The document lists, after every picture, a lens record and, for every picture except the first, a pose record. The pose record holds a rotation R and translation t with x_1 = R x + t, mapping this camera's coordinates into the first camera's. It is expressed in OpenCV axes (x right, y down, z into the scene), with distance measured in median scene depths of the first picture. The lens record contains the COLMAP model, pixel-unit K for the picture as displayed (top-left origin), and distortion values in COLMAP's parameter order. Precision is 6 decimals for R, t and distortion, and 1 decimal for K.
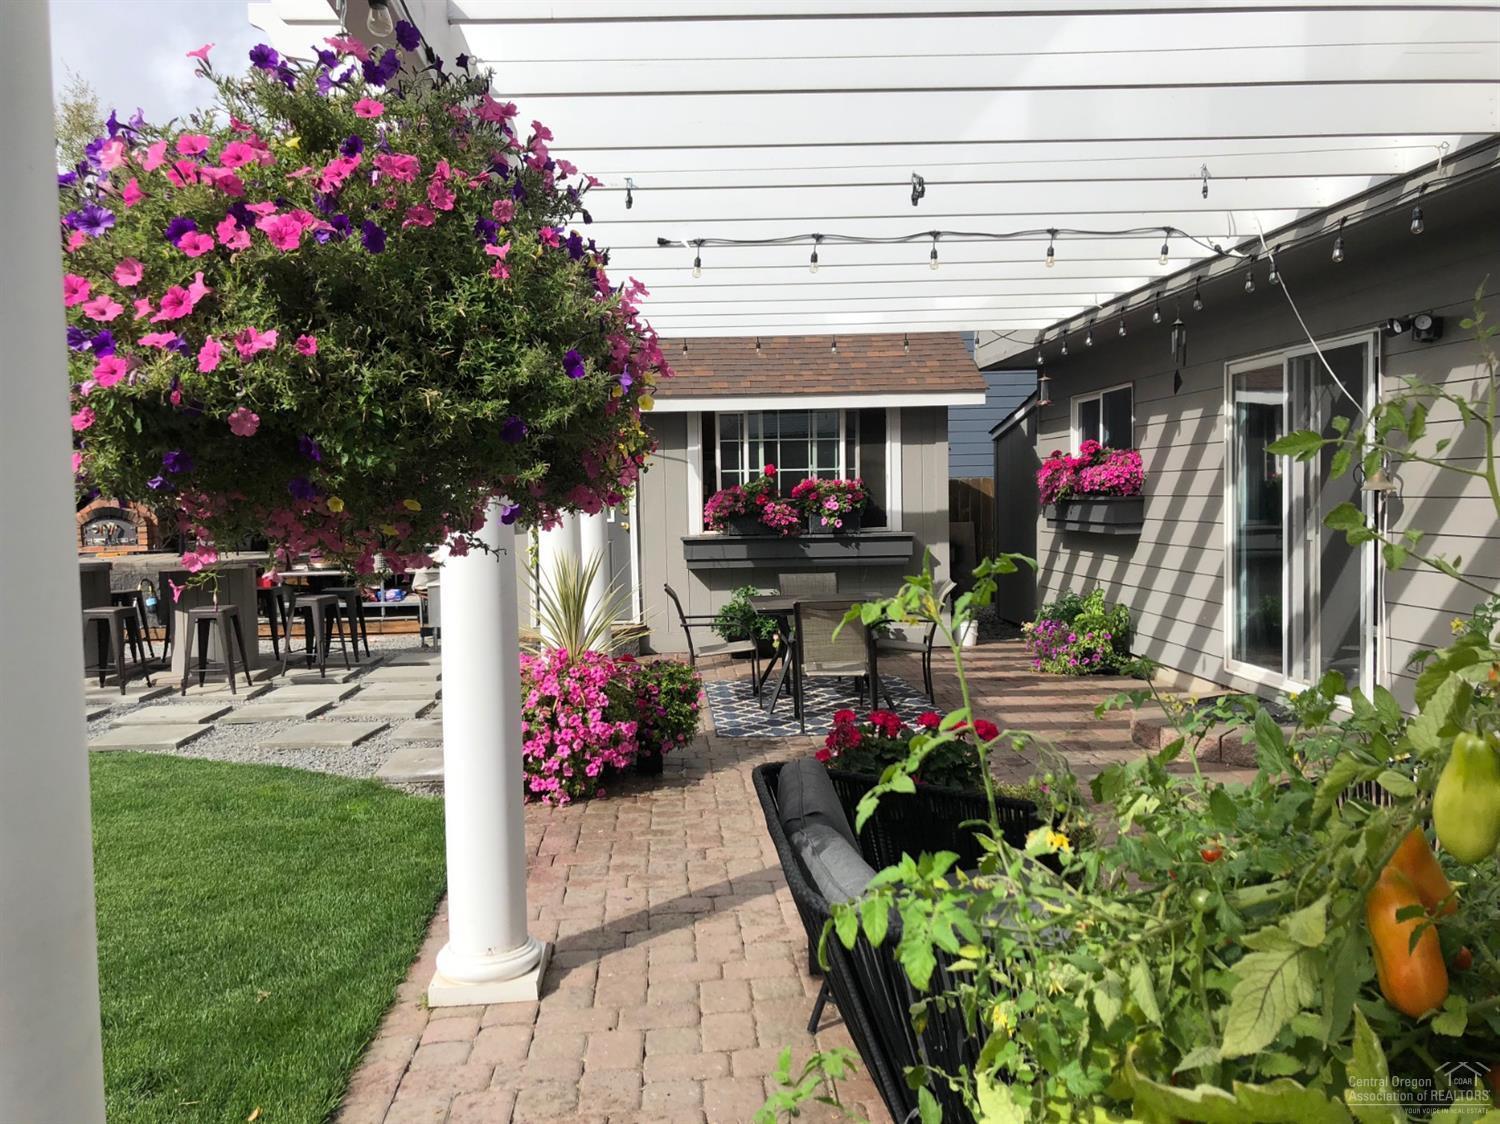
lens RADIAL K [[1229.2, 0, 754.6], [0, 1229.2, 563.1], [0, 0, 1]] dist [0.033716, -0.039070]
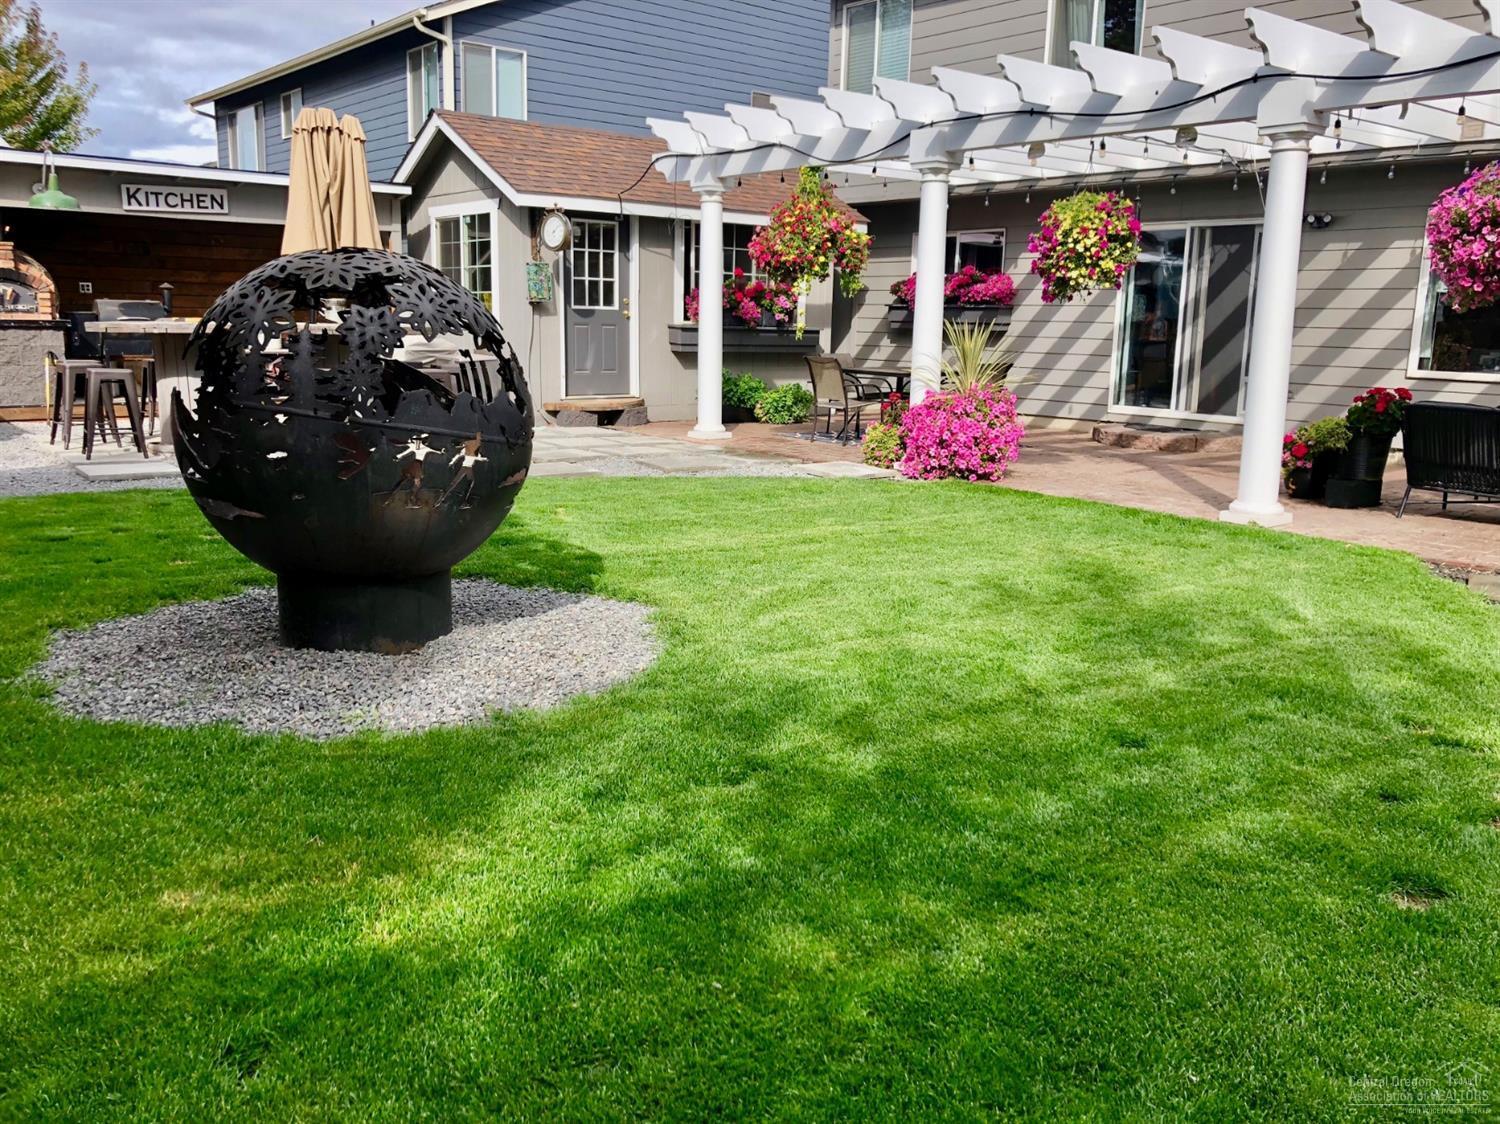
lens RADIAL K [[1229.2, 0, 749.0], [0, 1229.2, 550.4], [0, 0, 1]] dist [0.033716, -0.039070]
pose [[0.802703, -0.070514, 0.592196, -0.786066], [-0.005224, 0.992116, 0.125214, 0.051232], [-0.596356, -0.103603, 0.796006, -0.050368]]
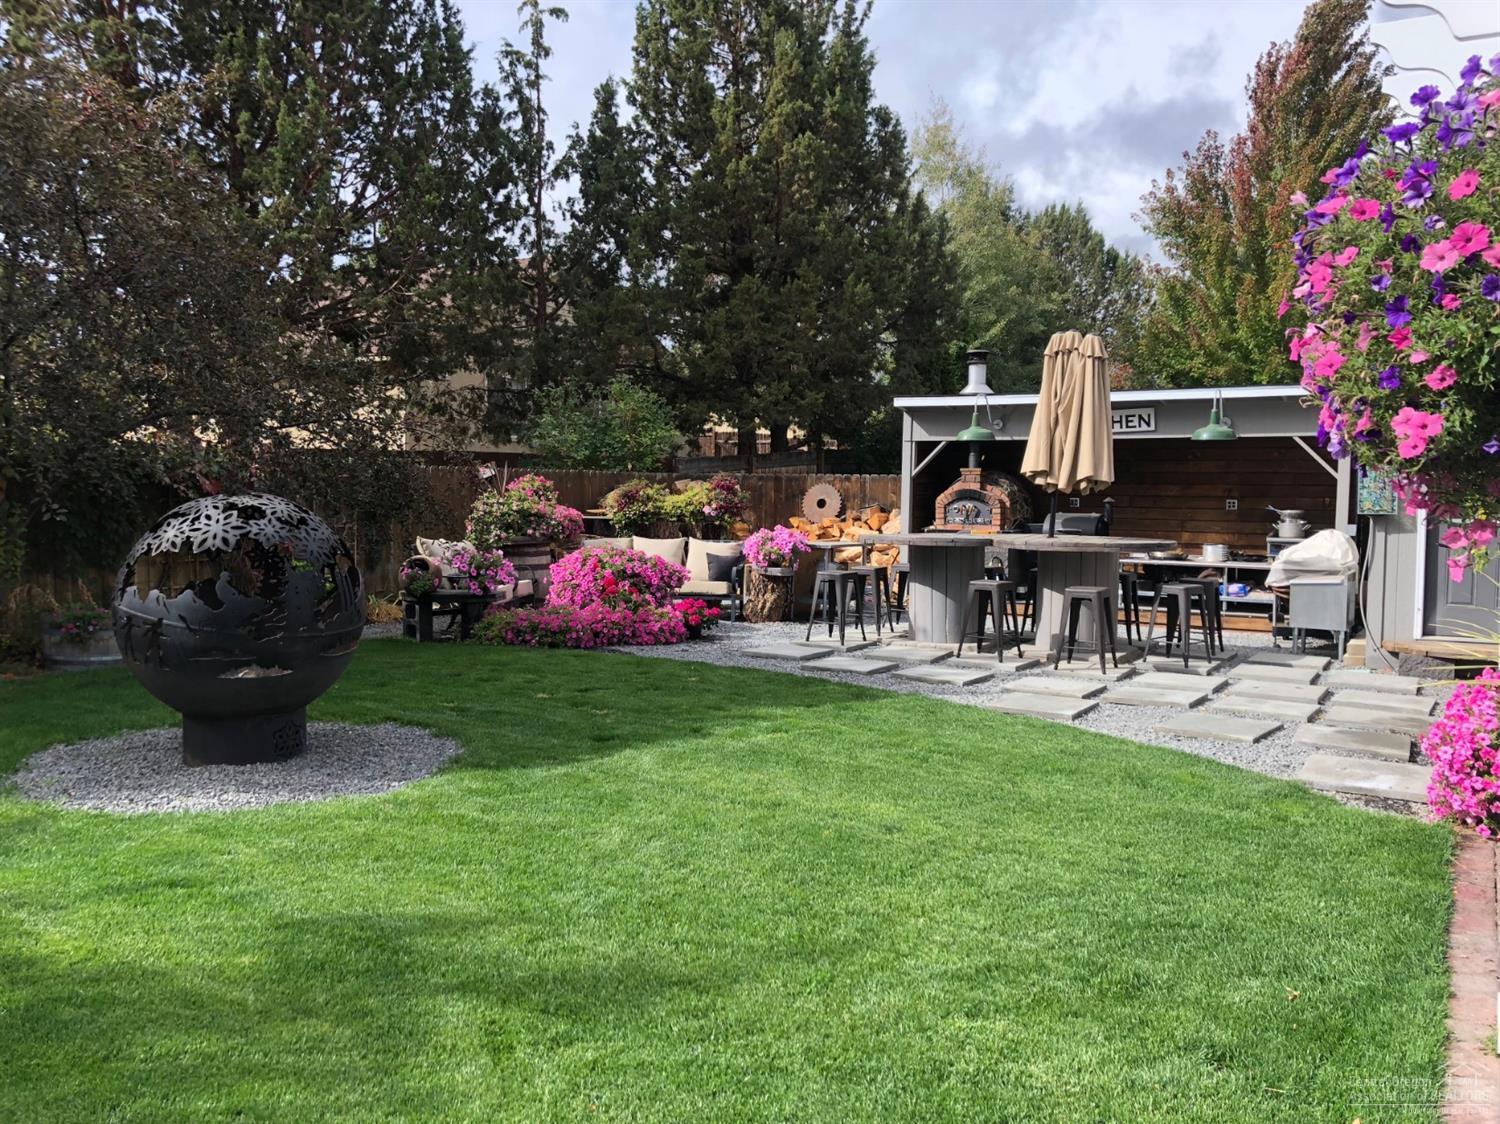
lens RADIAL K [[1229.2, 0, 740.9], [0, 1229.2, 563.5], [0, 0, 1]] dist [0.033716, -0.039070]
pose [[0.831117, 0.065823, -0.552187, -0.106473], [-0.063412, 0.997711, 0.023489, 0.009121], [0.552470, 0.015493, 0.833389, -0.019225]]
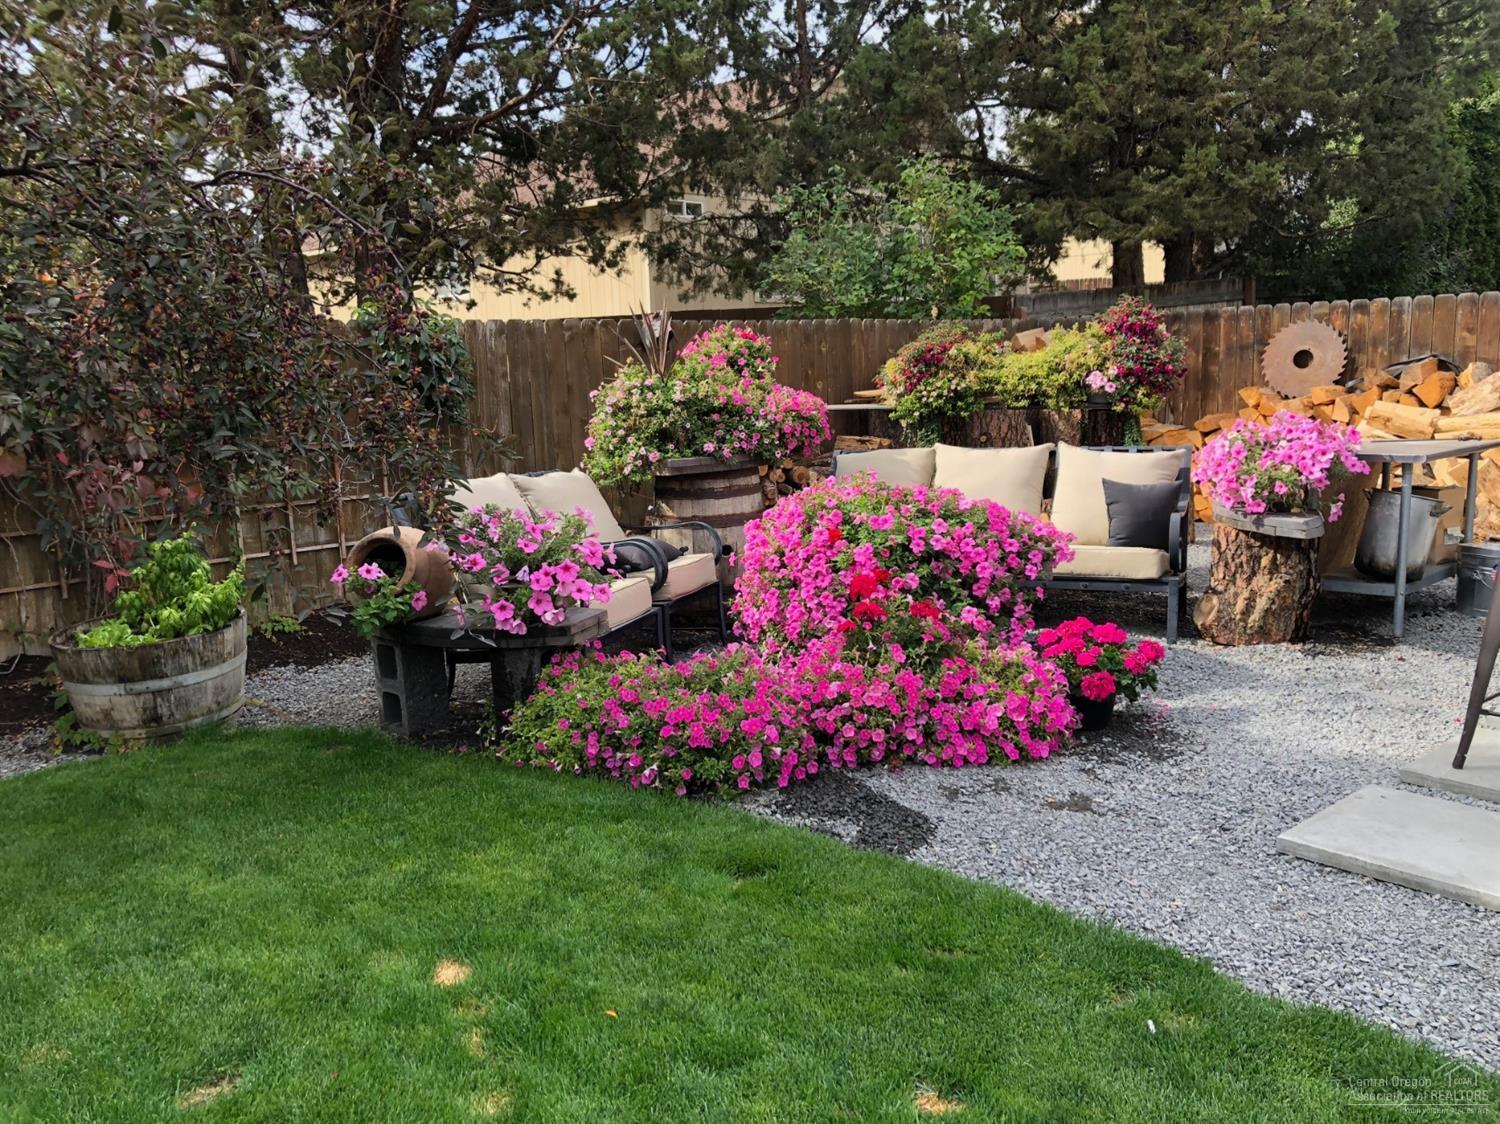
lens RADIAL K [[1229.2, 0, 738.8], [0, 1229.2, 553.6], [0, 0, 1]] dist [0.033716, -0.039070]
pose [[0.660622, 0.110222, -0.742583, -0.522430], [-0.024111, 0.991768, 0.125759, -0.002924], [0.750331, -0.065175, 0.657841, 0.517706]]
